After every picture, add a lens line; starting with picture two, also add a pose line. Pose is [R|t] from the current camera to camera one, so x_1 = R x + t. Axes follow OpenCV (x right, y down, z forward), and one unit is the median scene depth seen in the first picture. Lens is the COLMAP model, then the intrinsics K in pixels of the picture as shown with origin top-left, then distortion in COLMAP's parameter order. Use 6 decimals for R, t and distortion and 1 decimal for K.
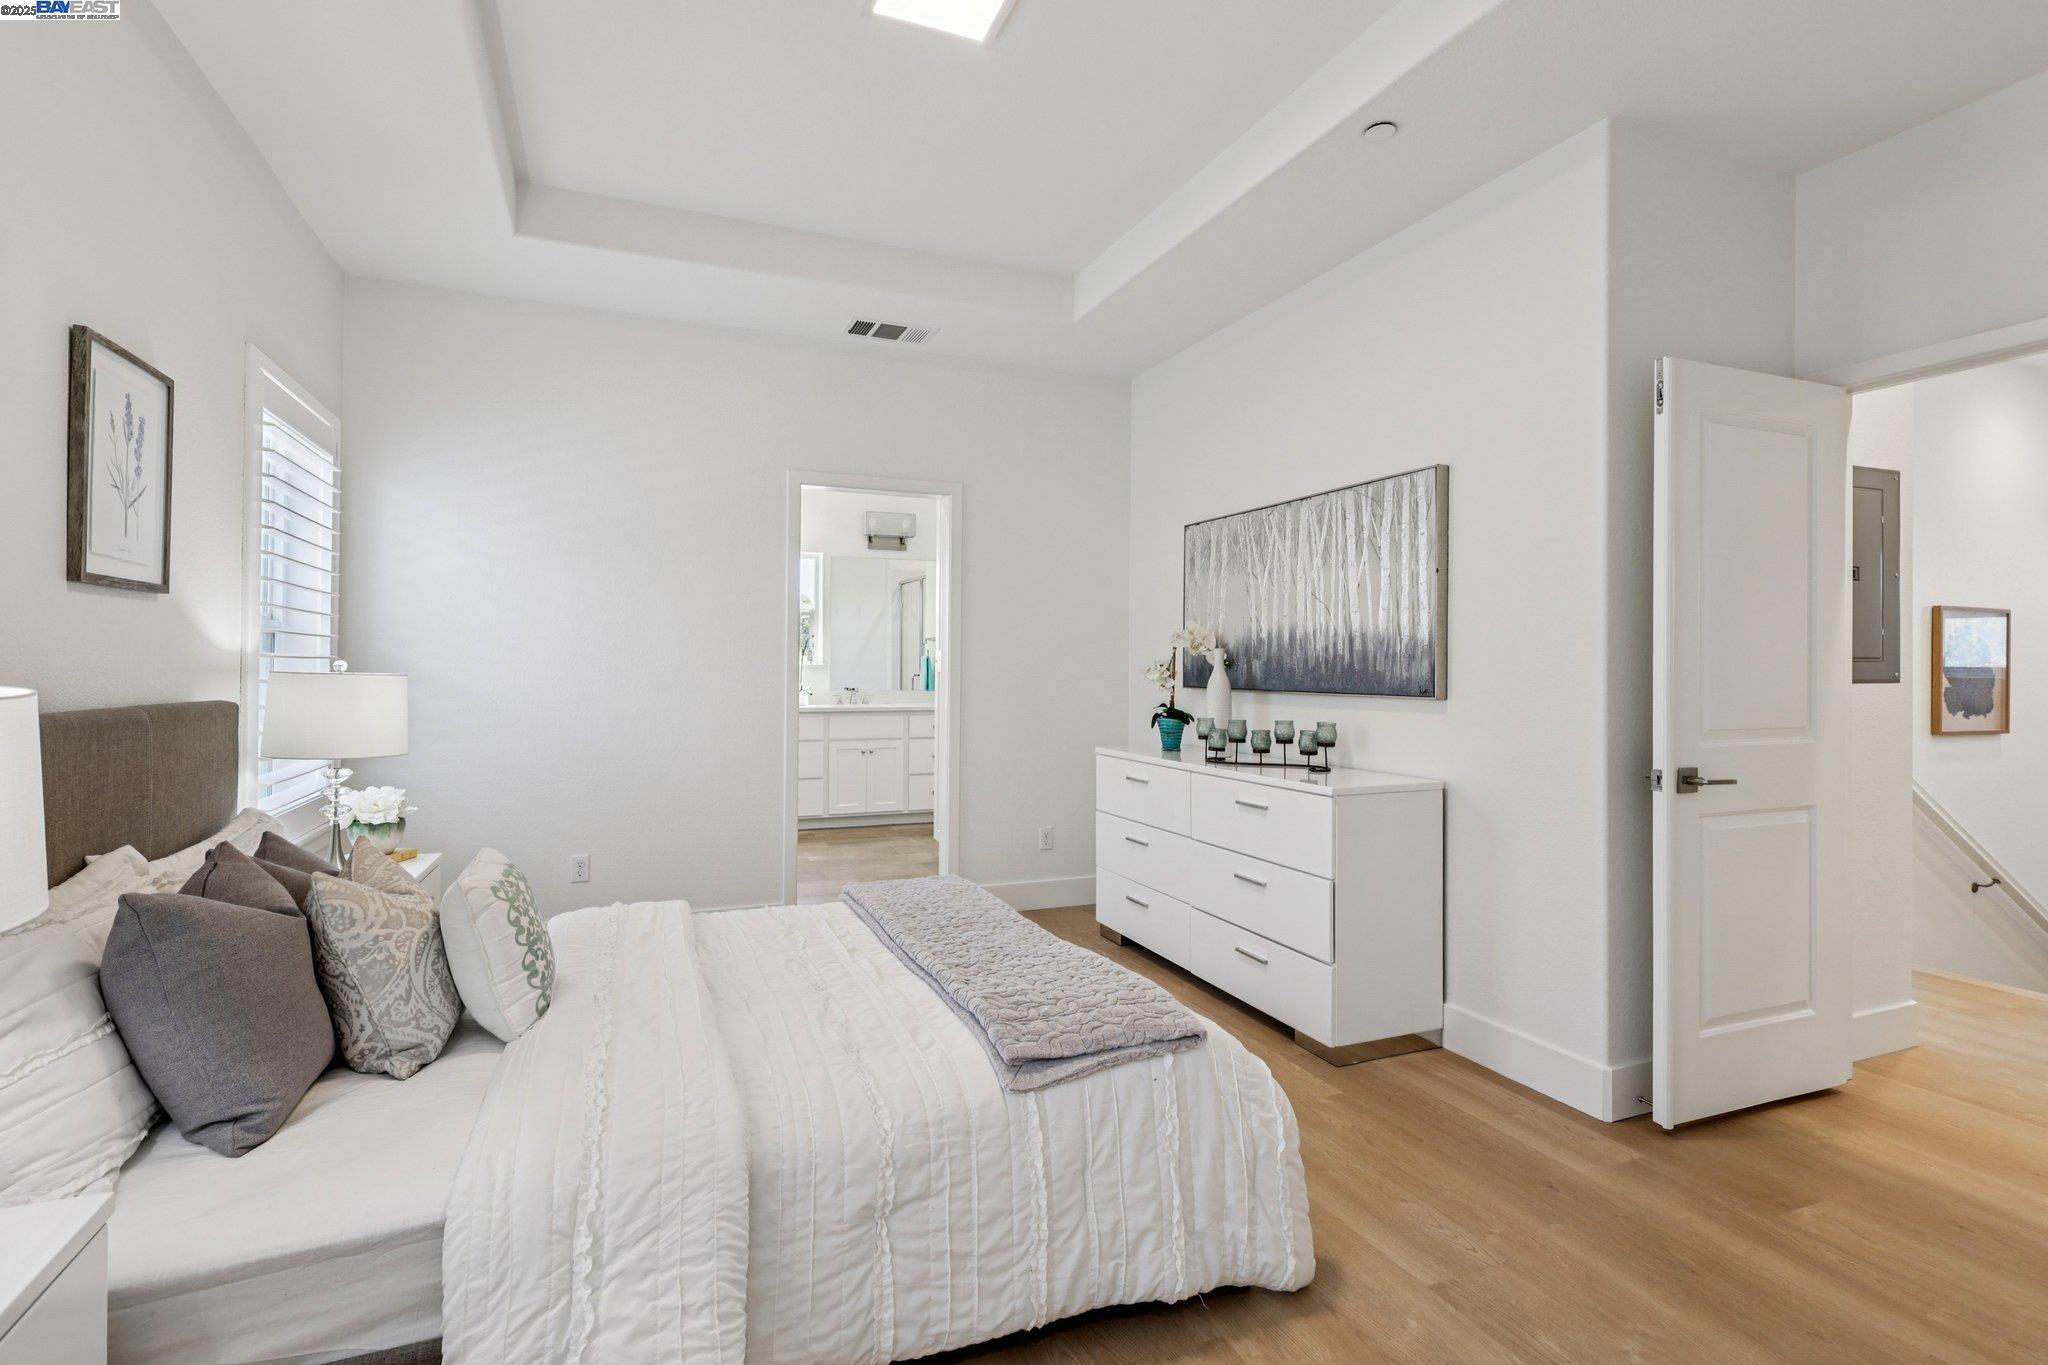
lens RADIAL K [[961.4, 0, 1018.3], [0, 961.4, 667.0], [0, 0, 1]] dist [0.000414, 0.000251]
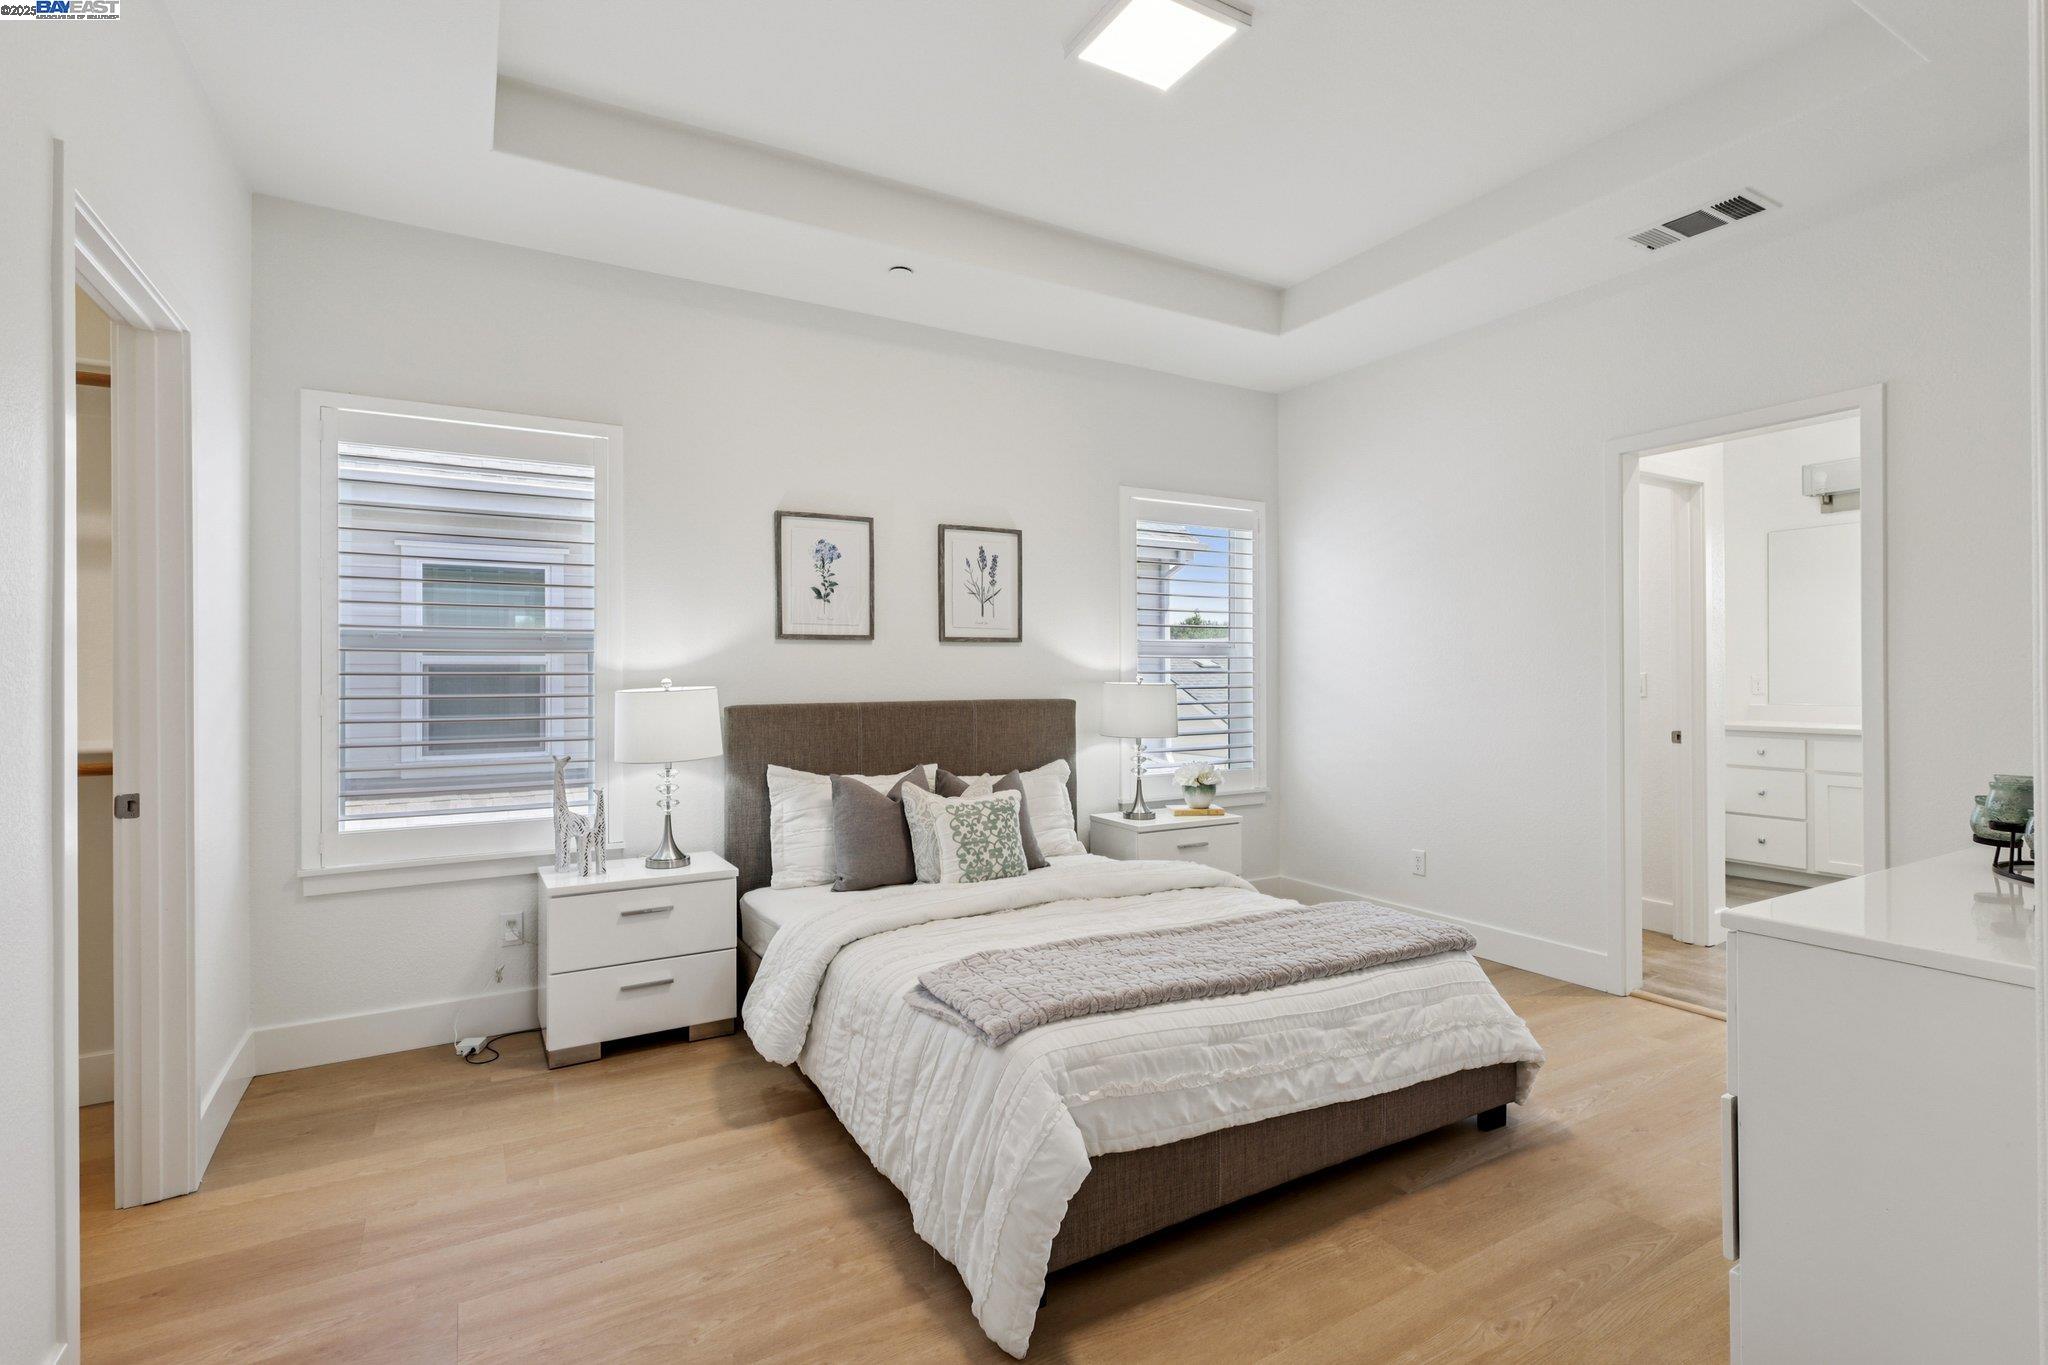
lens RADIAL K [[951.2, 0, 1024.0], [0, 951.2, 682.5], [0, 0, 1]] dist [0.011978, 0.000039]
pose [[0.143662, -0.000746, -0.989626, 0.994741], [0.006690, 0.999978, 0.000217, 0.003631], [0.989604, -0.006652, 0.143664, 0.734840]]
